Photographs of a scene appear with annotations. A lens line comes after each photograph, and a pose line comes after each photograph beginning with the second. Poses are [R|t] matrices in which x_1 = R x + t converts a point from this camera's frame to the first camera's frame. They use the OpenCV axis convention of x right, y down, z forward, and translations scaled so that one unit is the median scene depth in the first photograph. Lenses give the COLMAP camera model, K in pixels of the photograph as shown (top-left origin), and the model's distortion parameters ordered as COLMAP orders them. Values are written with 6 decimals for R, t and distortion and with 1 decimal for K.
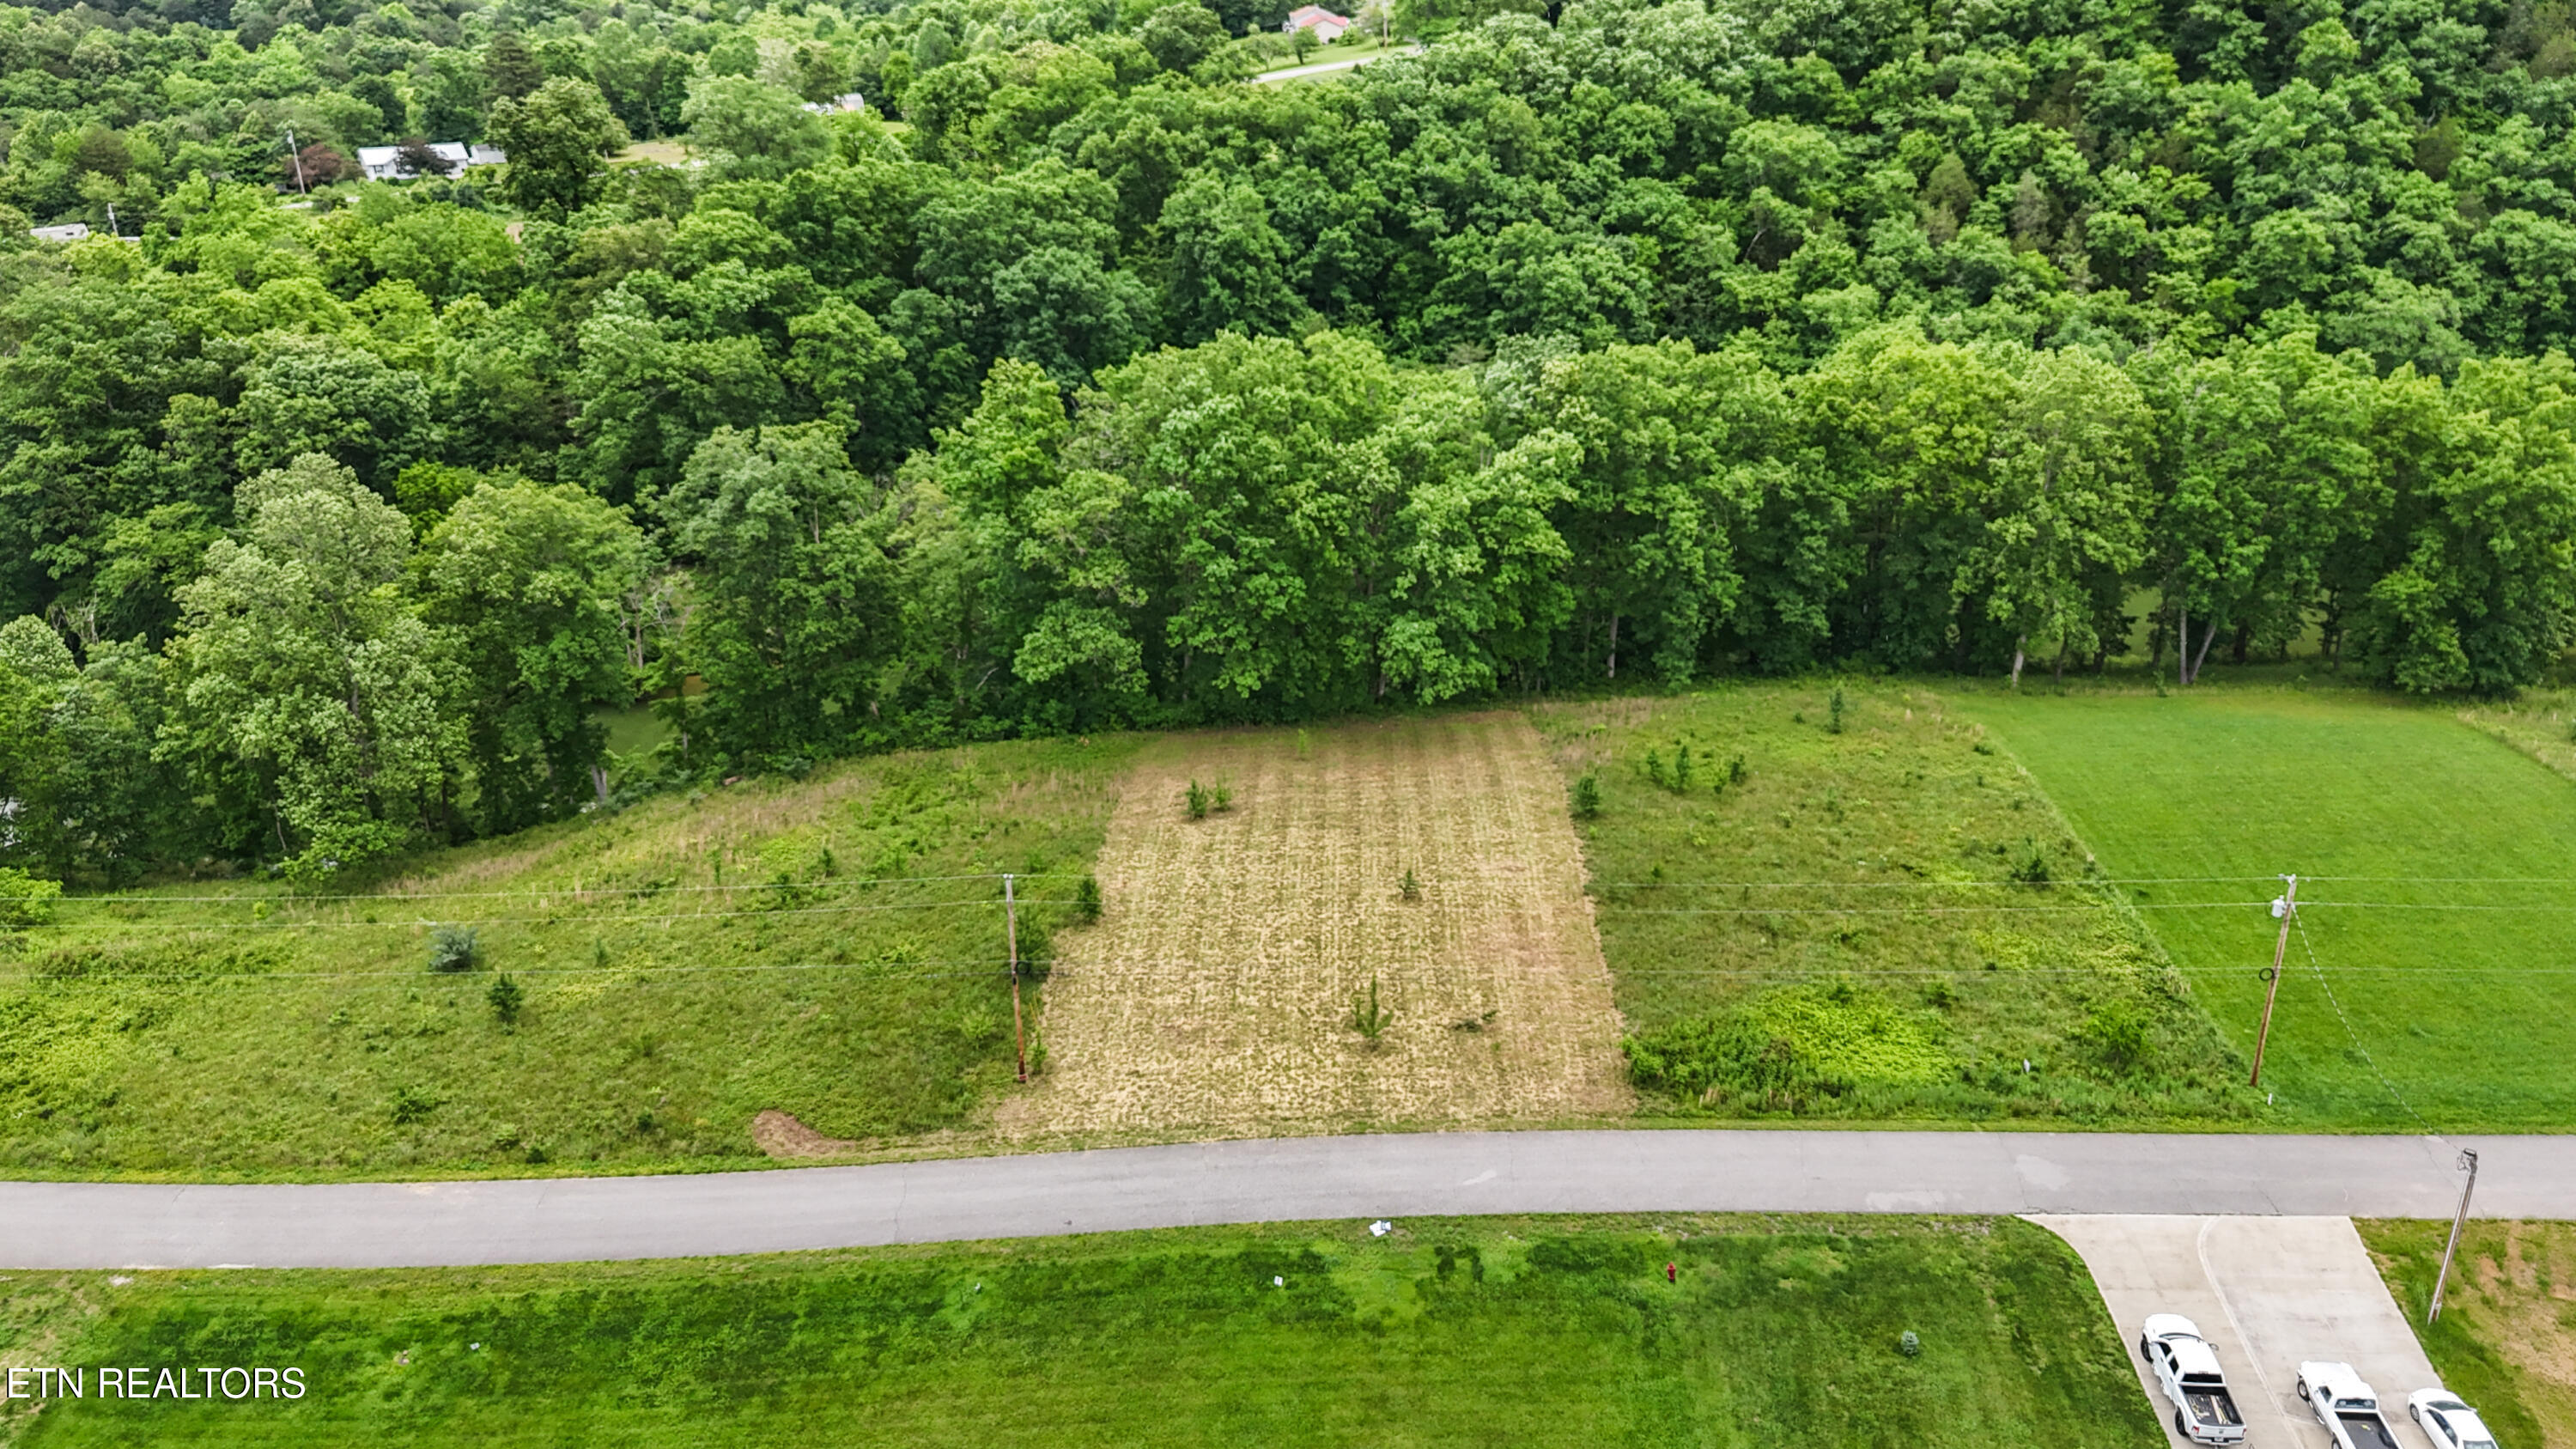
lens RADIAL K [[1904.3, 0, 1289.2], [0, 1904.3, 672.7], [0, 0, 1]] dist [0.075638, -0.071603]
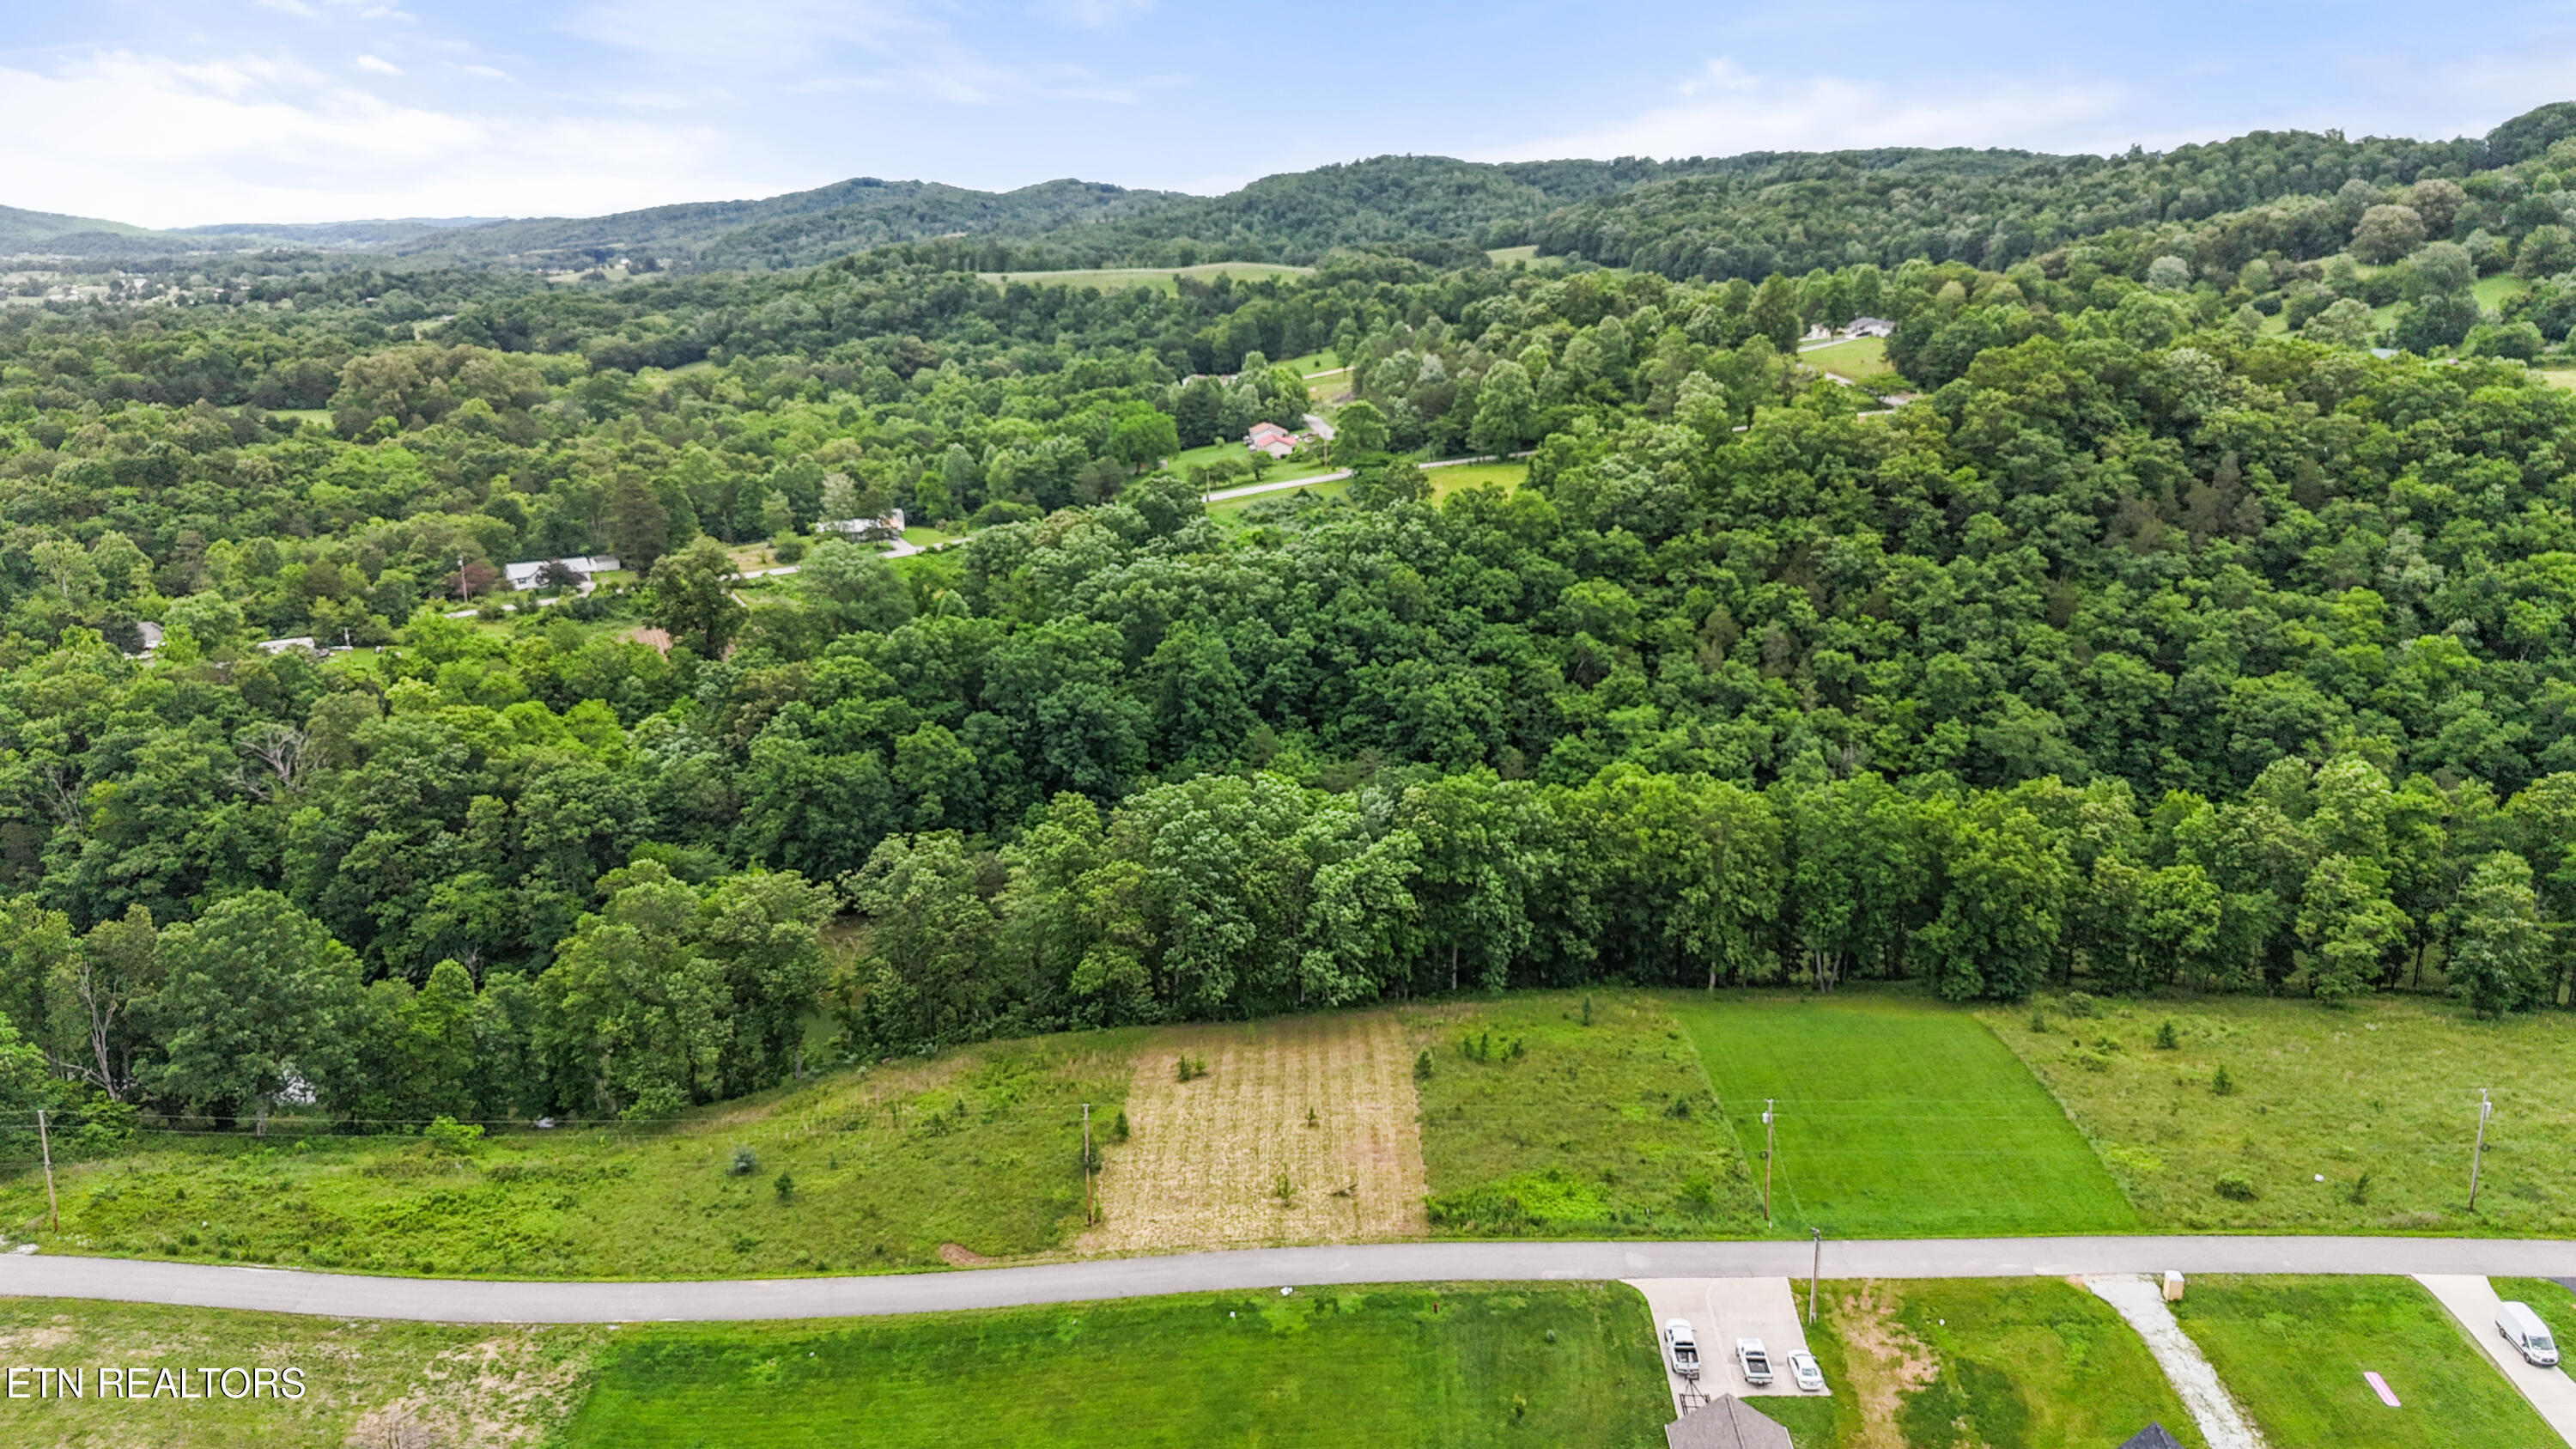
lens RADIAL K [[1904.3, 0, 1289.2], [0, 1904.3, 672.7], [0, 0, 1]] dist [0.075638, -0.071603]
pose [[0.999817, -0.001156, 0.019081, 0.009119], [0.004120, 0.987742, -0.156041, -0.010859], [-0.018667, 0.156091, 0.987566, -0.600324]]
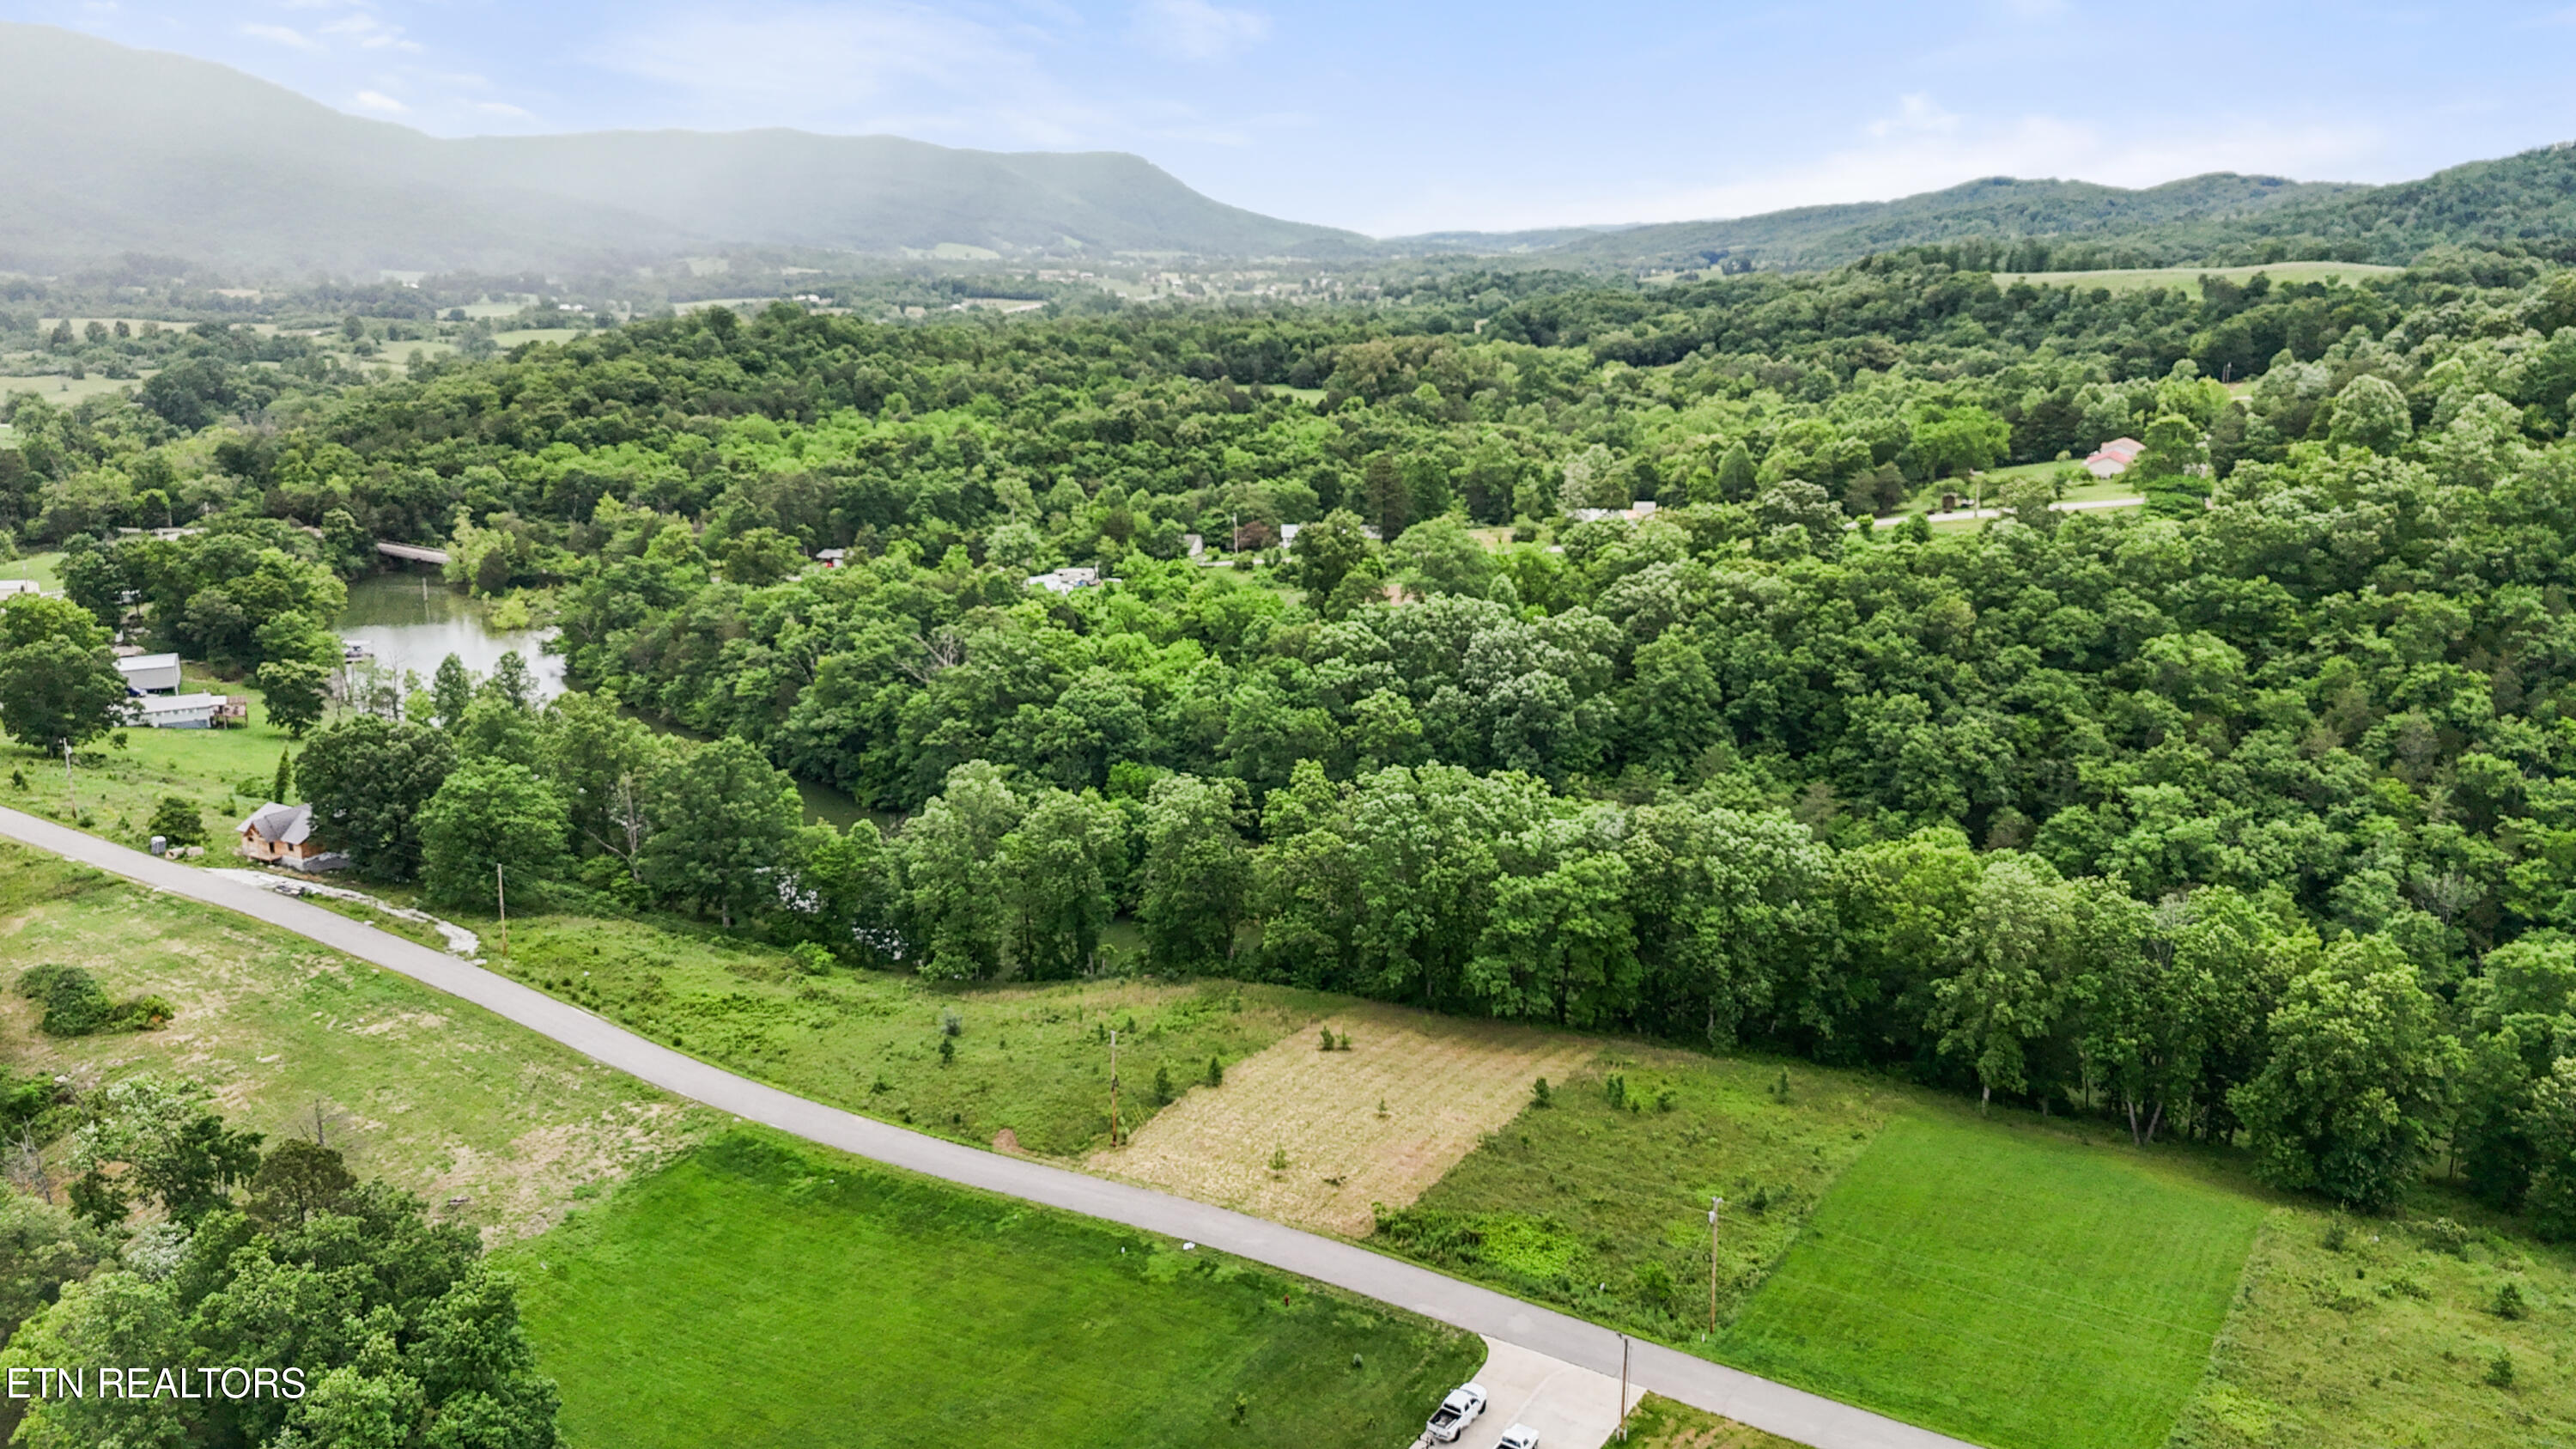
lens RADIAL K [[1899.5, 0, 1294.7], [0, 1899.5, 665.4], [0, 0, 1]] dist [0.069019, -0.080460]
pose [[0.851445, 0.119067, -0.510749, 0.657525], [-0.198874, 0.974452, -0.104366, -0.063933], [0.485274, 0.190437, 0.853372, -0.442959]]
